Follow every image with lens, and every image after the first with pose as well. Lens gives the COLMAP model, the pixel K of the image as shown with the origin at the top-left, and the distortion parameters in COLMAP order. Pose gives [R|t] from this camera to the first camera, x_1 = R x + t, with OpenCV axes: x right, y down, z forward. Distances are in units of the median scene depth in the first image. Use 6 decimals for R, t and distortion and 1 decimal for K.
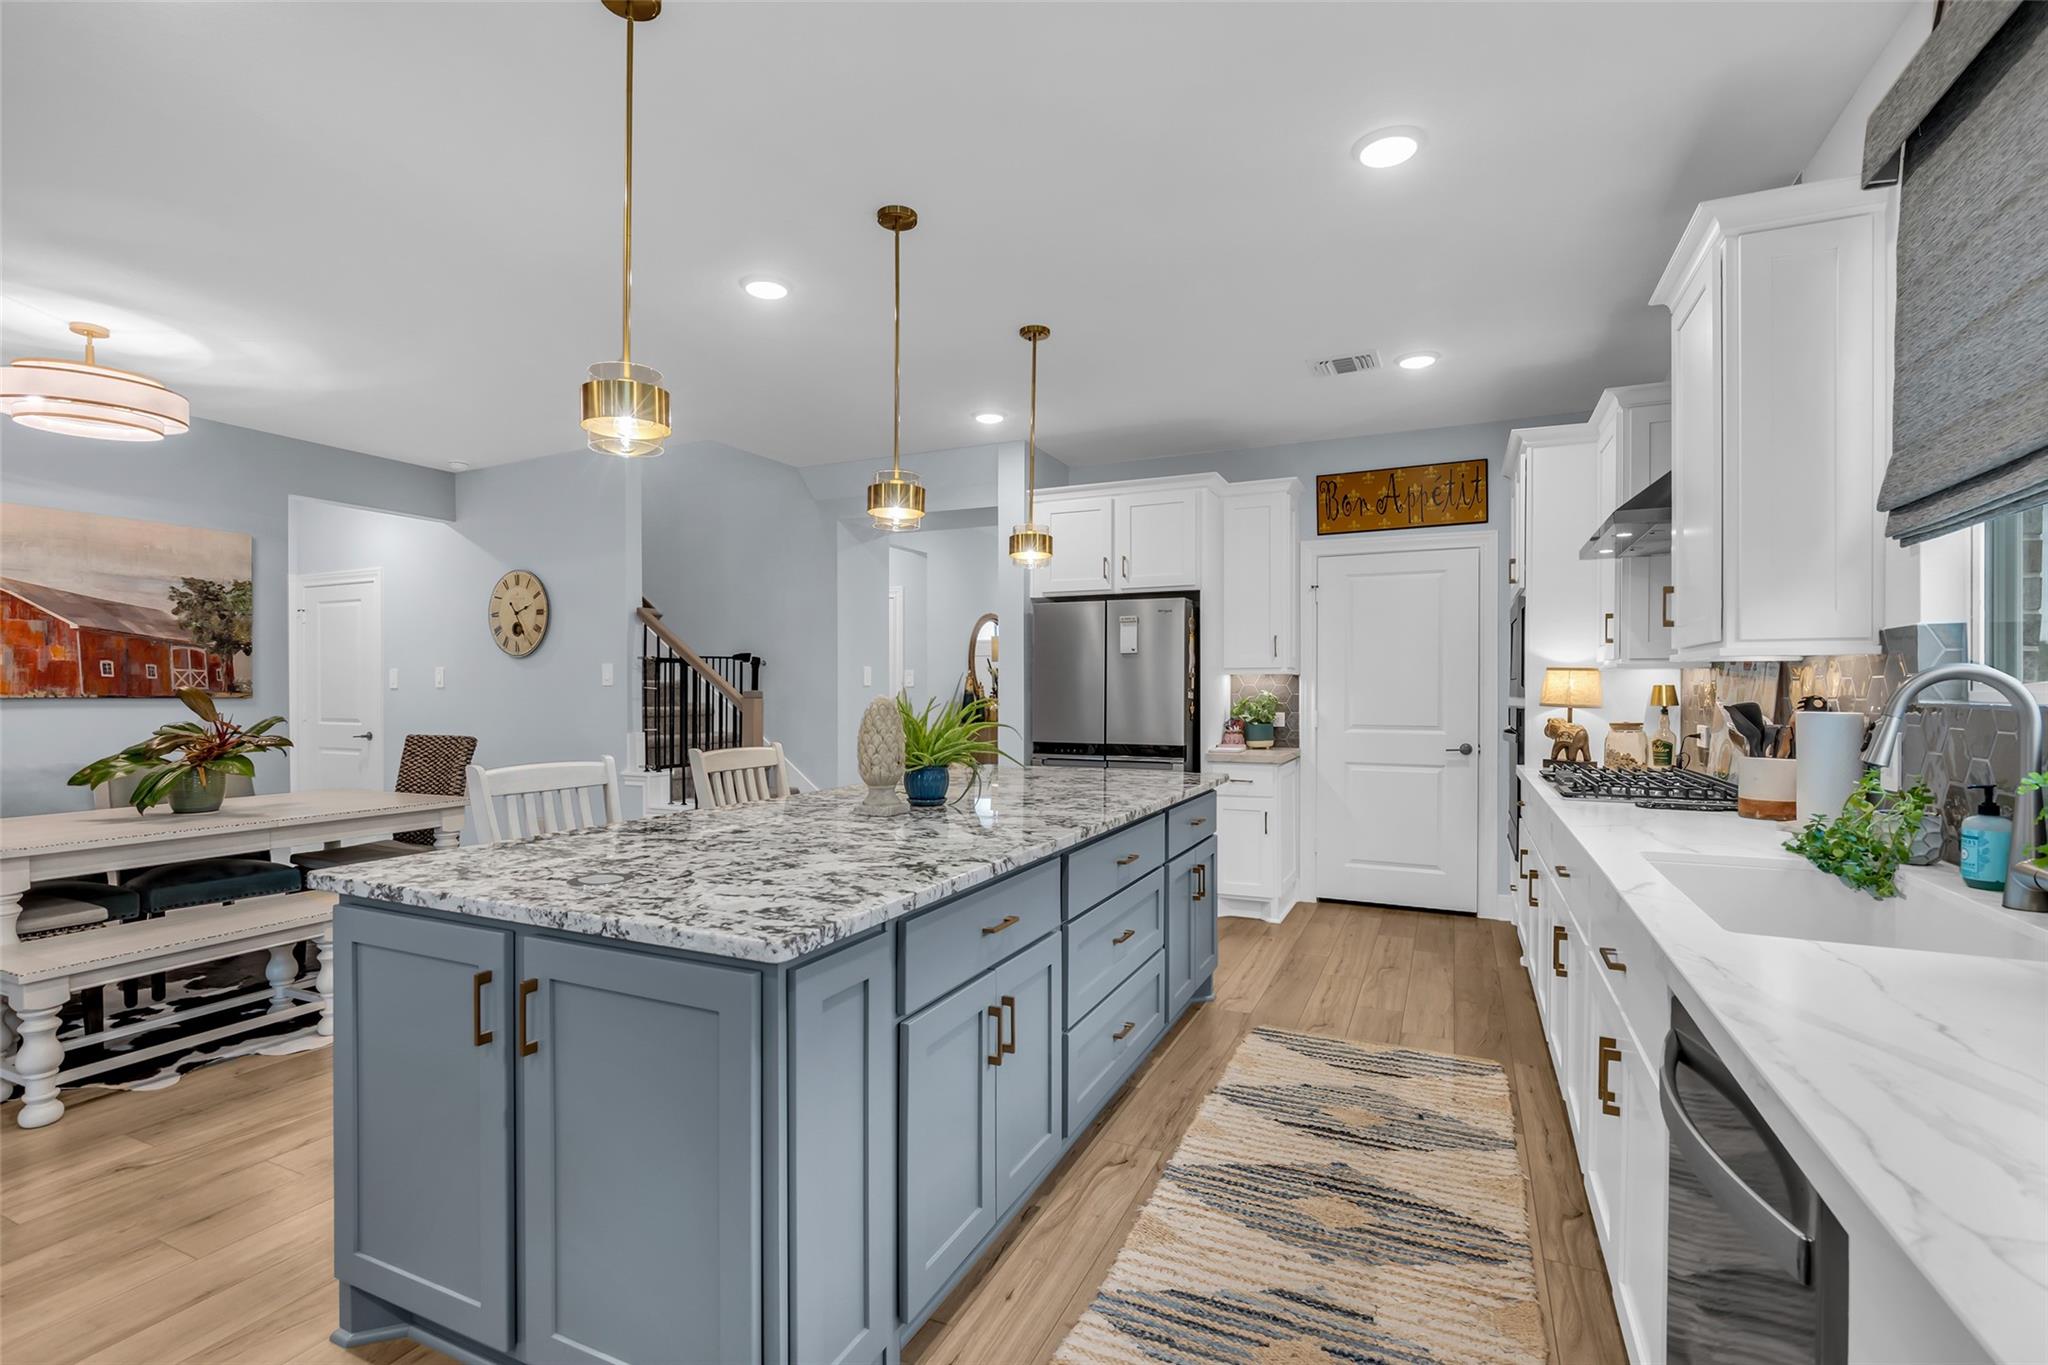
lens RADIAL K [[941.7, 0, 1017.4], [0, 941.7, 694.8], [0, 0, 1]] dist [-0.018022, 0.004923]
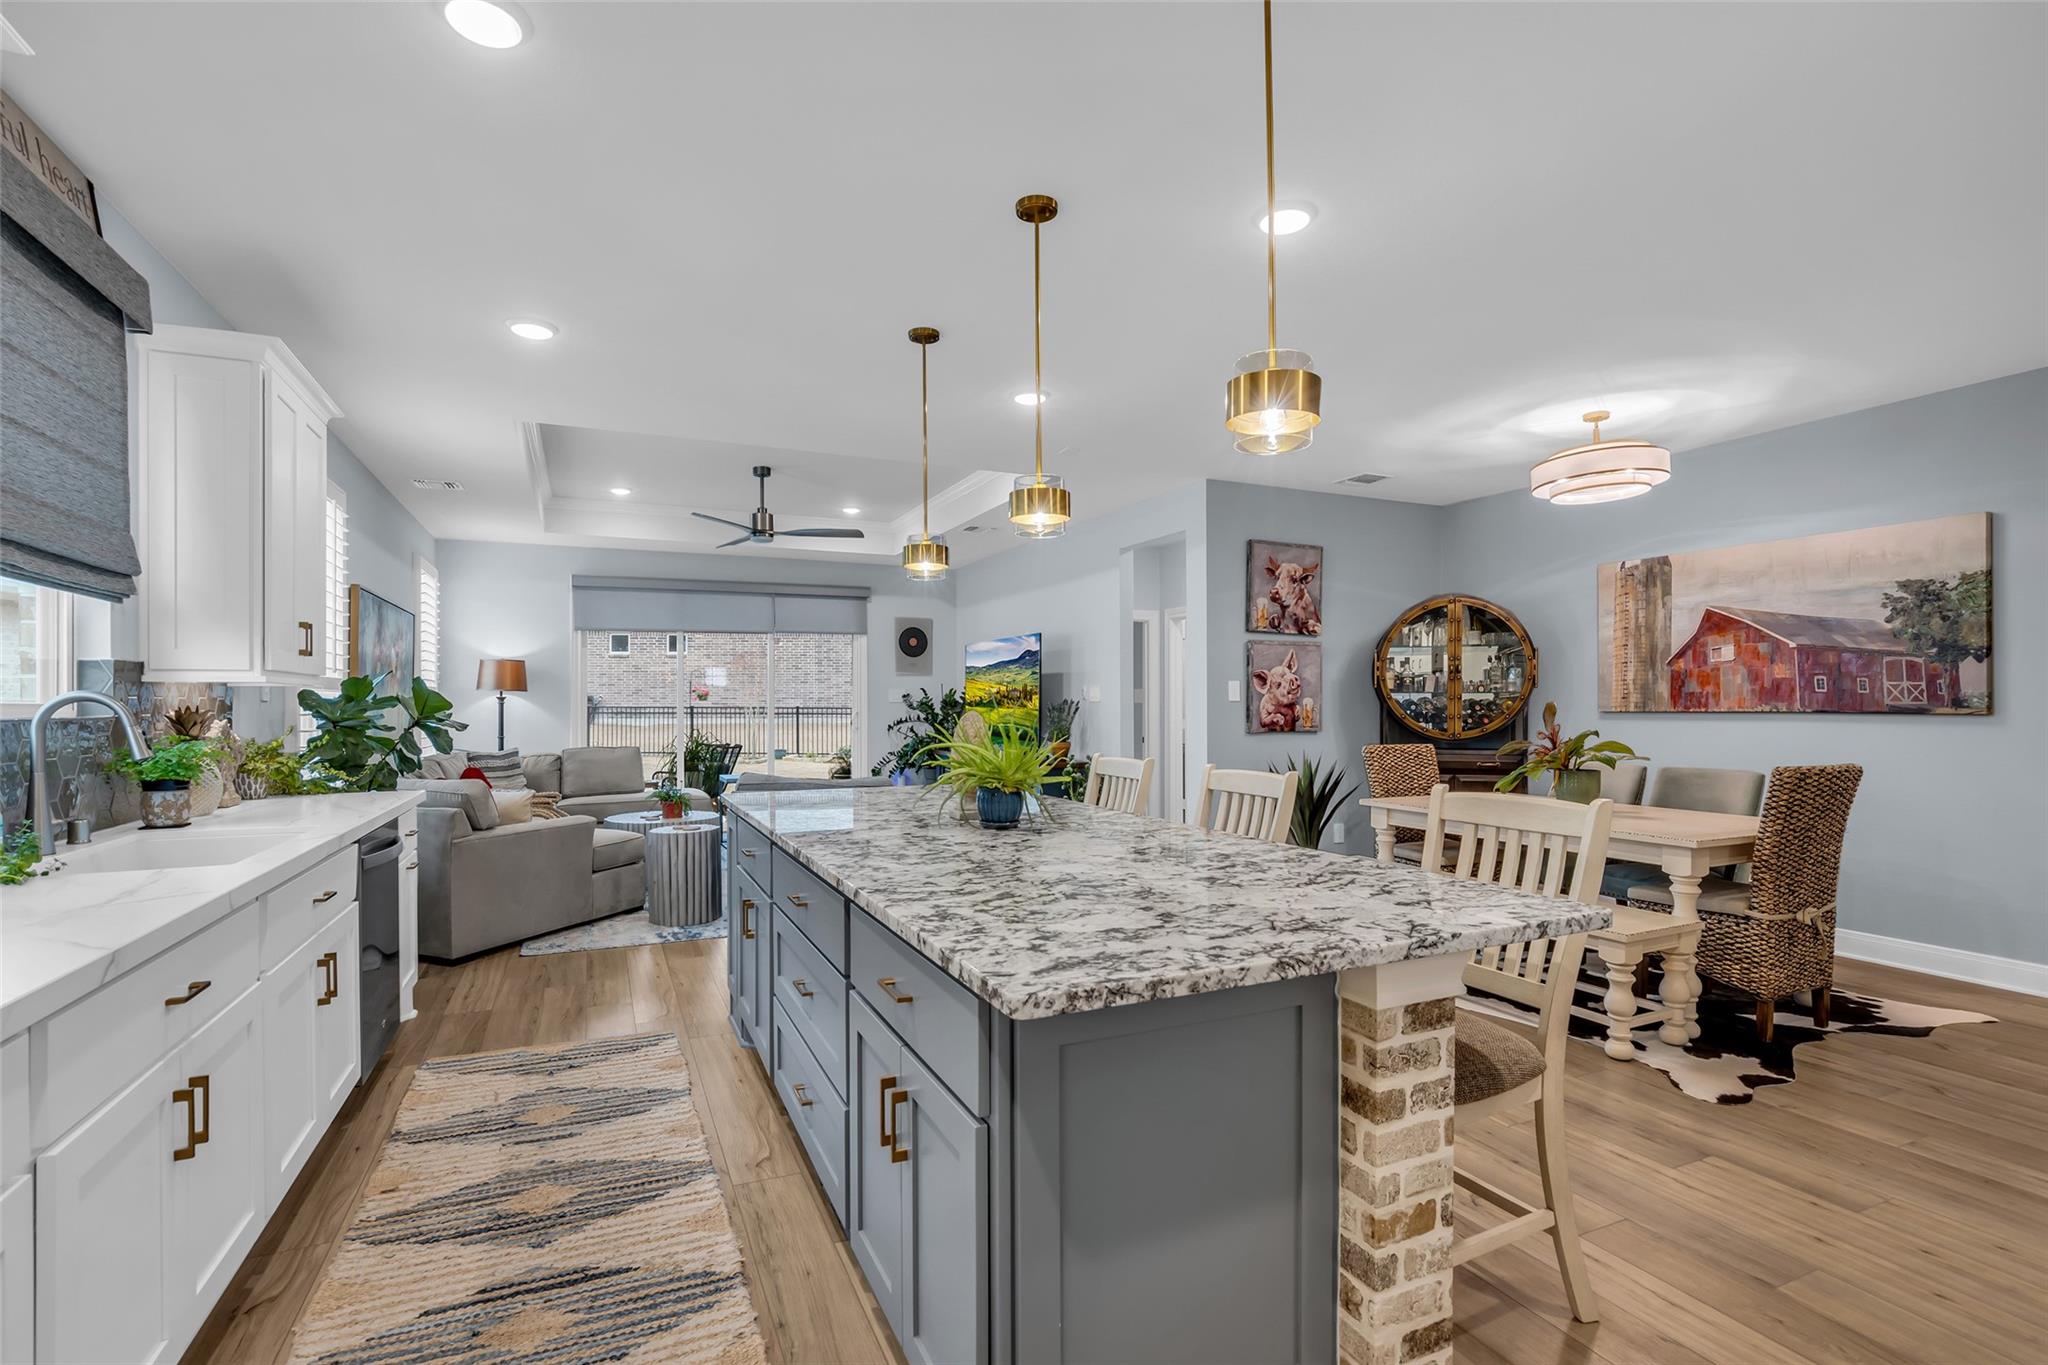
lens RADIAL K [[941.7, 0, 1016.8], [0, 941.7, 710.4], [0, 0, 1]] dist [-0.018022, 0.004923]
pose [[-0.652823, 0.006397, -0.757483, 0.387088], [-0.002733, 0.999938, 0.010800, -0.007735], [0.757506, 0.009121, -0.652765, 1.032355]]
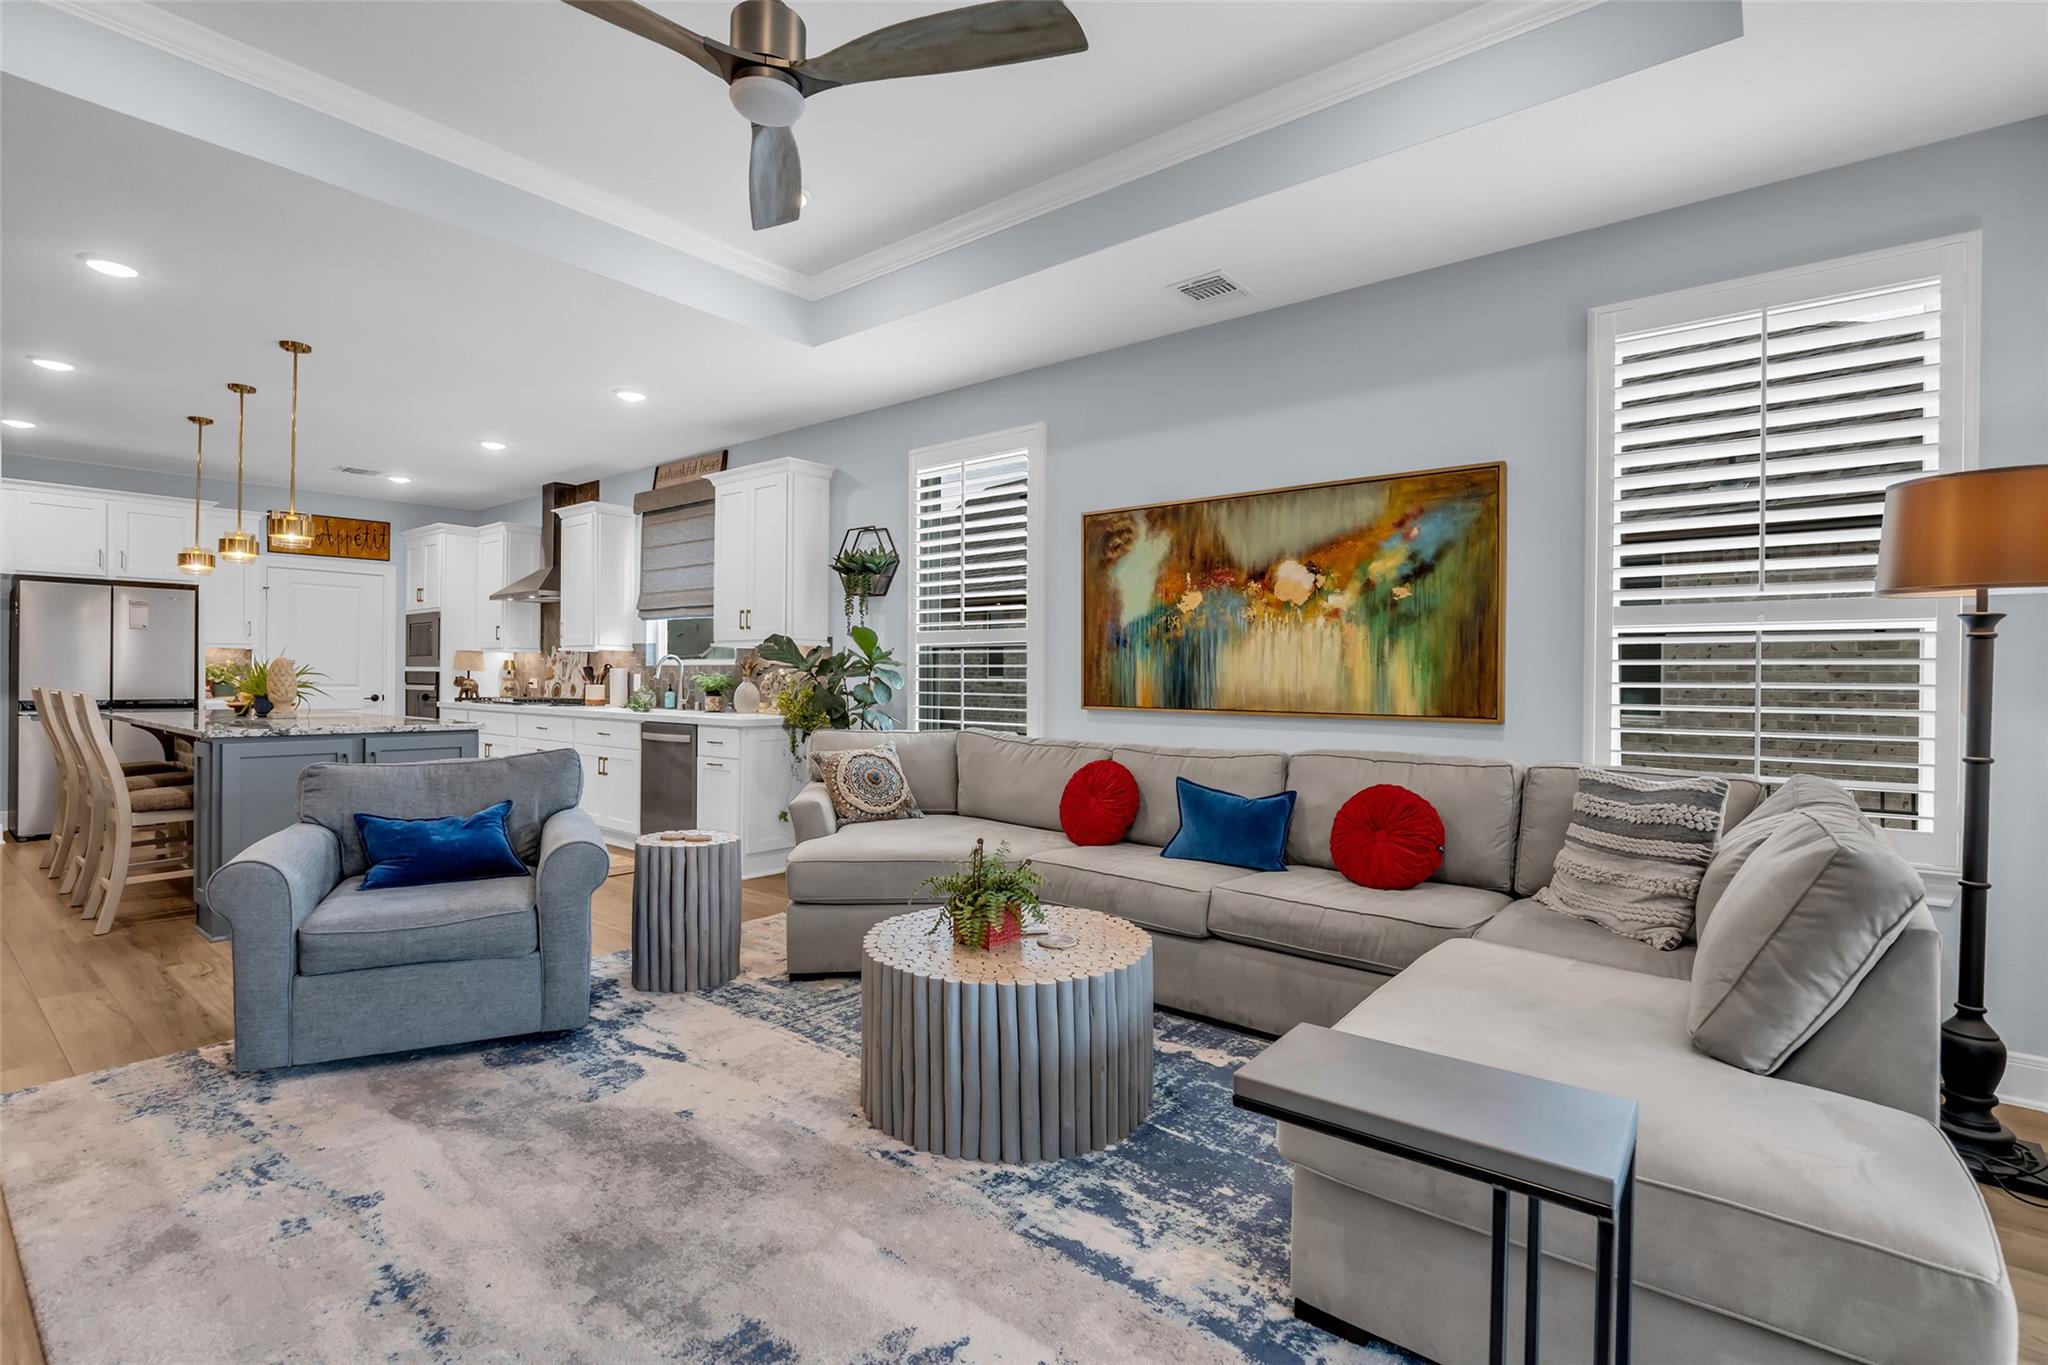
lens RADIAL K [[941.7, 0, 1021.5], [0, 941.7, 680.5], [0, 0, 1]] dist [-0.018022, 0.004923]
pose [[0.238413, -0.001810, 0.971162, -0.960303], [-0.002418, 0.999994, 0.002458, 0.024107], [-0.971161, -0.002934, 0.238407, -0.552367]]
